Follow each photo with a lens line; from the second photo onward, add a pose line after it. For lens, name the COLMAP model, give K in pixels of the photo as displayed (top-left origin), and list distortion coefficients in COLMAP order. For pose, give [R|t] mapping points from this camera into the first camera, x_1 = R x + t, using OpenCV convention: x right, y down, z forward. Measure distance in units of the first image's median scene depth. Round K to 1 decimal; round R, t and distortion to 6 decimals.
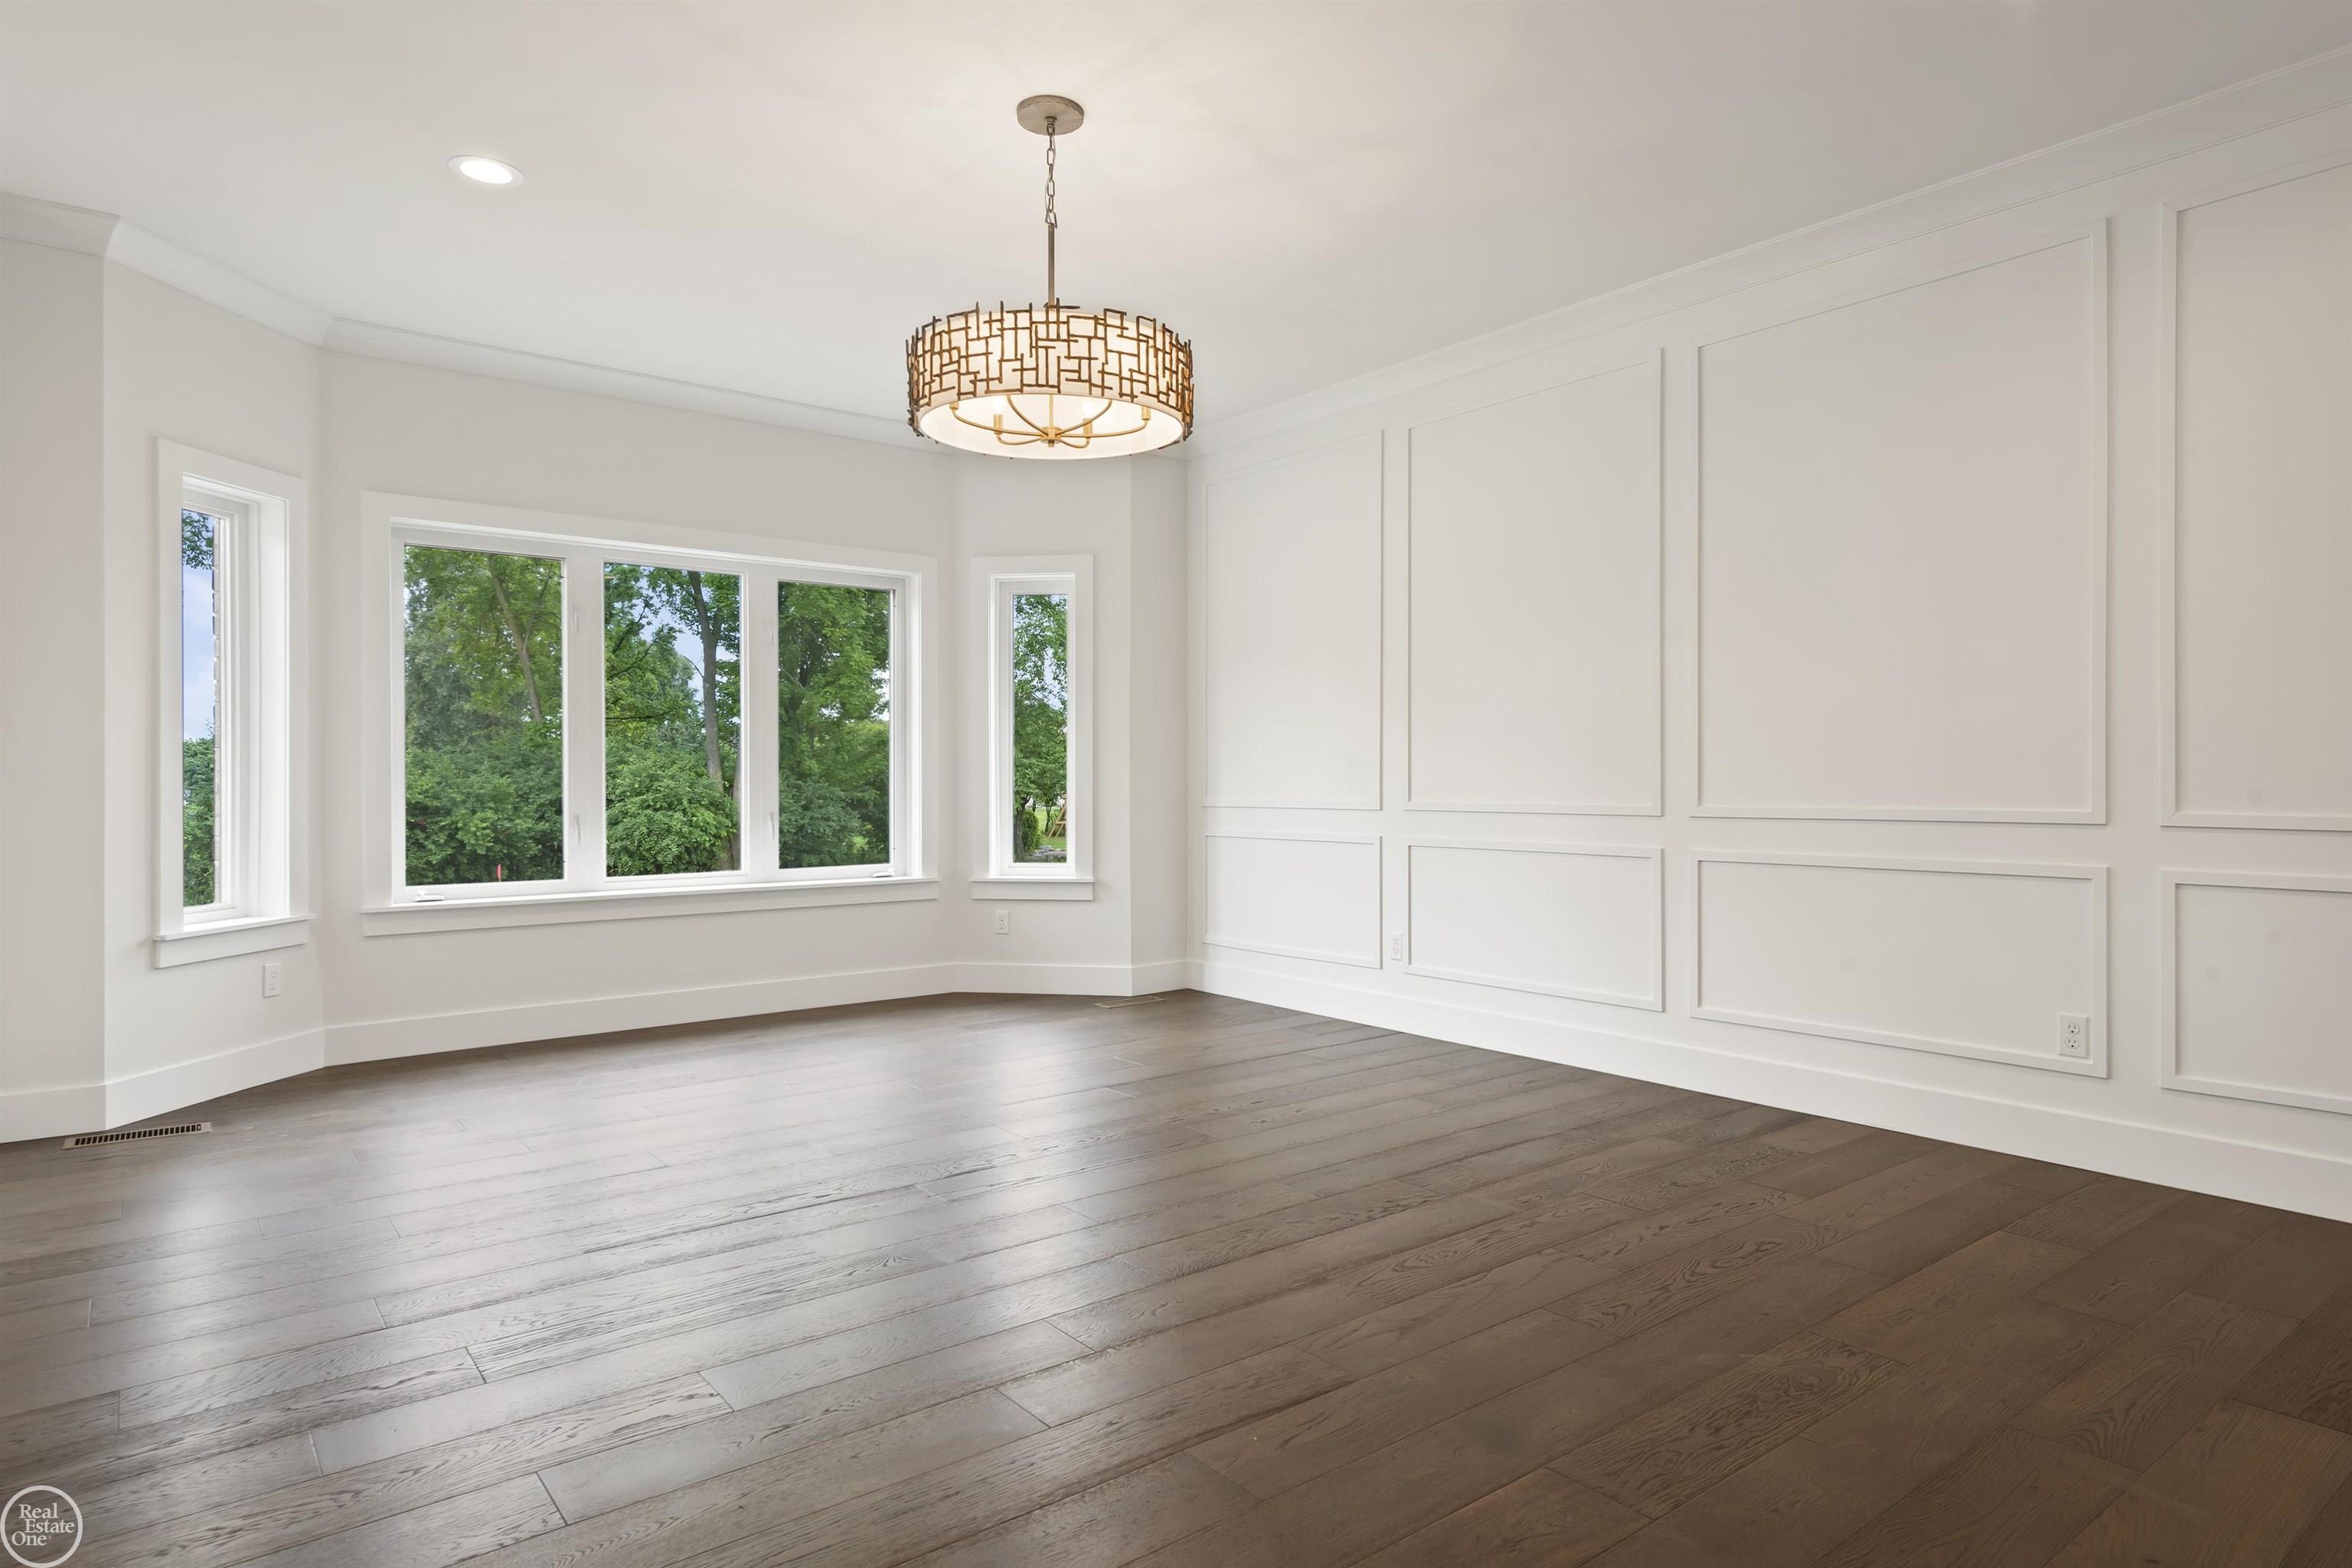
lens RADIAL K [[1333.3, 0, 1178.3], [0, 1333.3, 784.3], [0, 0, 1]] dist [-0.002253, 0.000331]
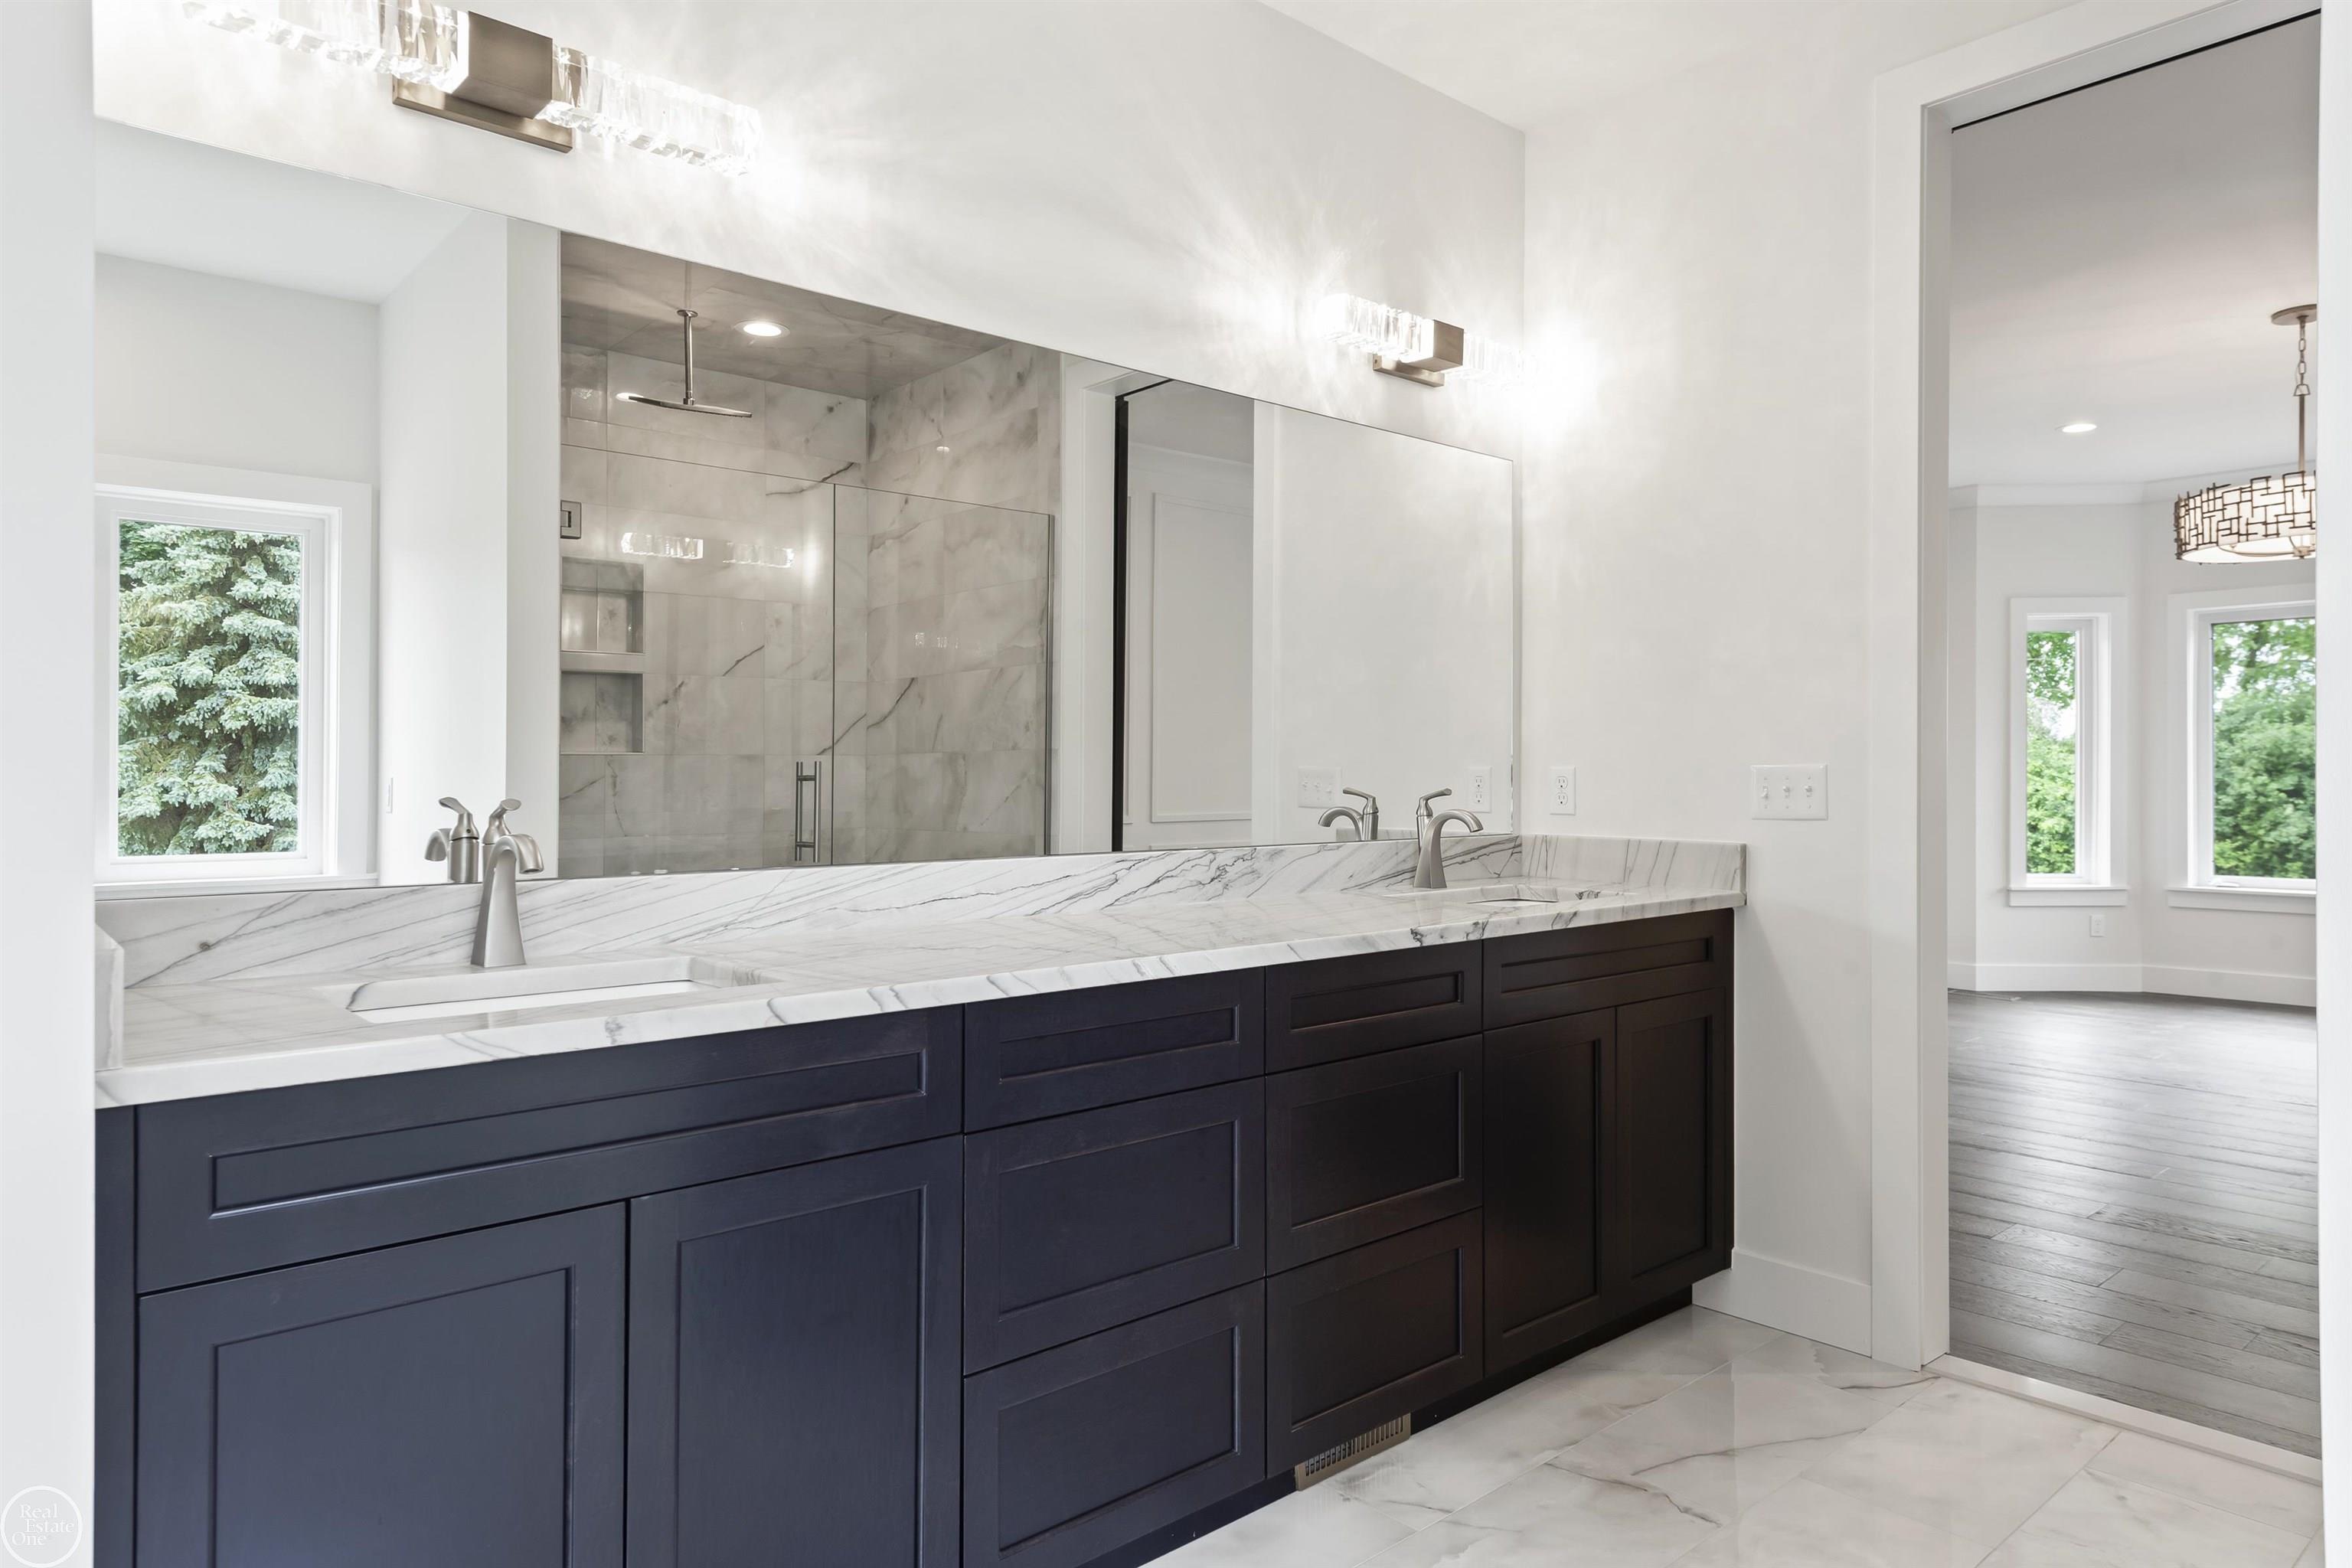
lens RADIAL K [[1404.2, 0, 1166.0], [0, 1404.2, 787.6], [0, 0, 1]] dist [0.010951, -0.000562]
pose [[0.032948, 0.004879, -0.999445, 0.644700], [-0.000682, 0.999988, 0.004859, -0.015003], [0.999457, 0.000521, 0.032951, -0.095542]]
